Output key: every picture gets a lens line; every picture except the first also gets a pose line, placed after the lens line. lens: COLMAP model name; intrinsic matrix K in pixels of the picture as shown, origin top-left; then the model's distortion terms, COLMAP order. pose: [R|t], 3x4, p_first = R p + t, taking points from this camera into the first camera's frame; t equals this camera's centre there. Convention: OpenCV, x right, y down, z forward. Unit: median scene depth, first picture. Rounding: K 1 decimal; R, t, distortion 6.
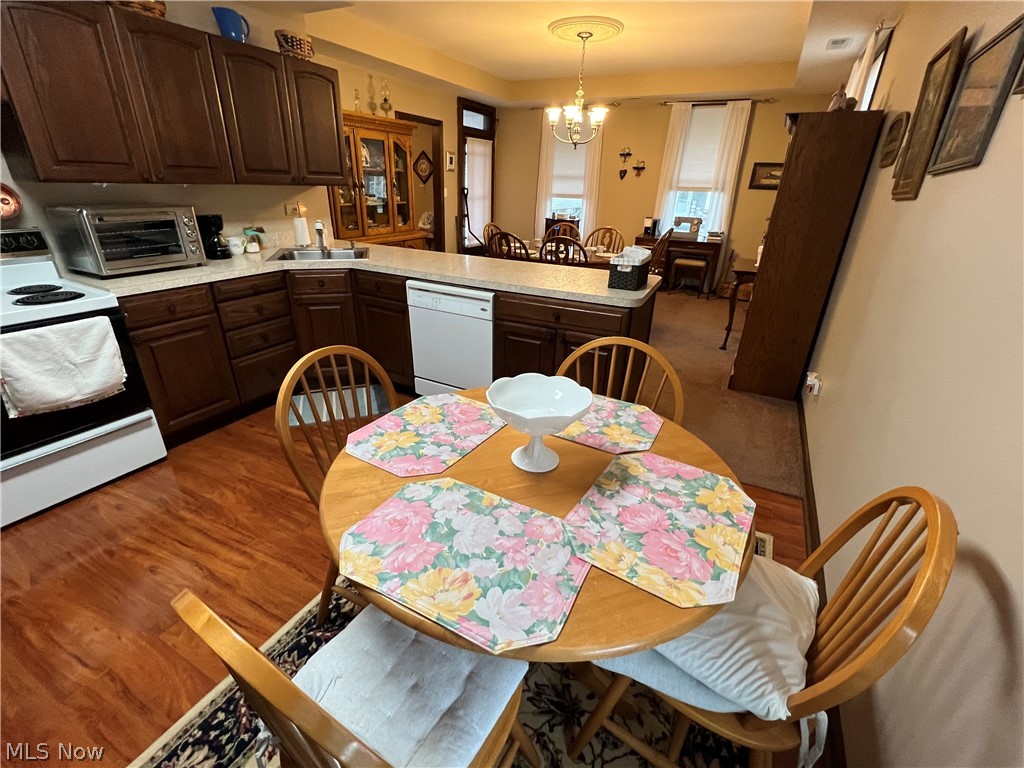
lens RADIAL K [[450.5, 0, 509.3], [0, 450.5, 382.1], [0, 0, 1]] dist [0.003939, -0.001077]
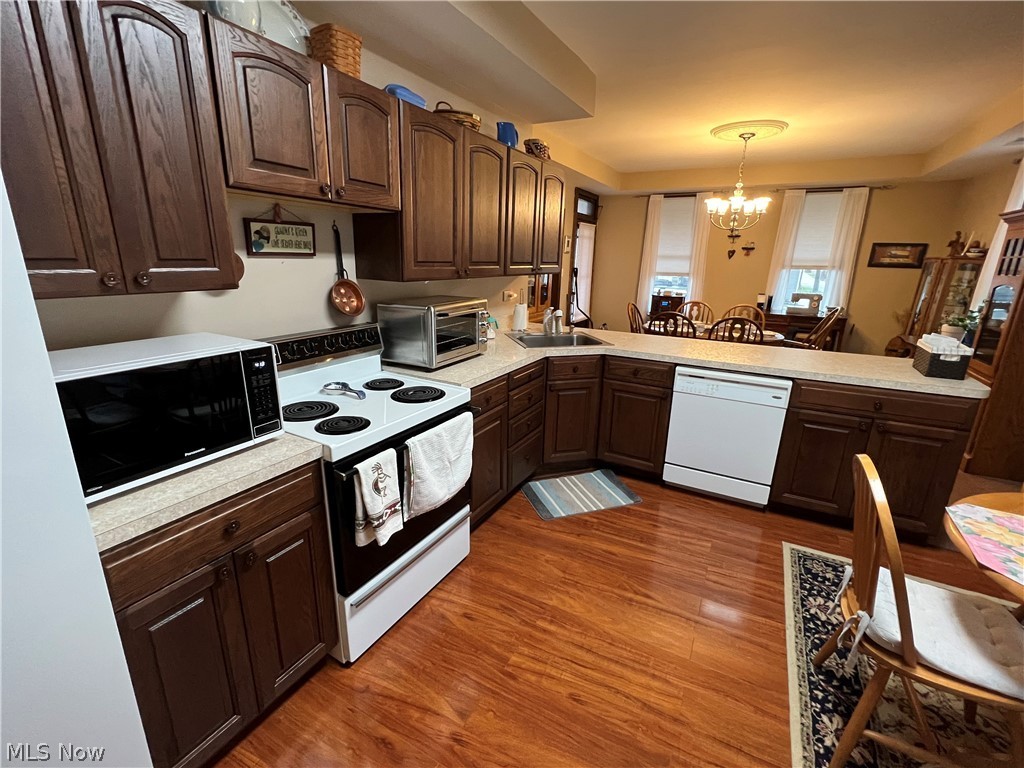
lens RADIAL K [[450.5, 0, 511.8], [0, 450.5, 381.4], [0, 0, 1]] dist [0.003939, -0.001077]
pose [[0.999769, -0.004291, -0.021052, -0.524967], [0.001186, 0.989384, -0.145323, -0.045720], [0.021452, 0.145265, 0.989160, 0.010125]]
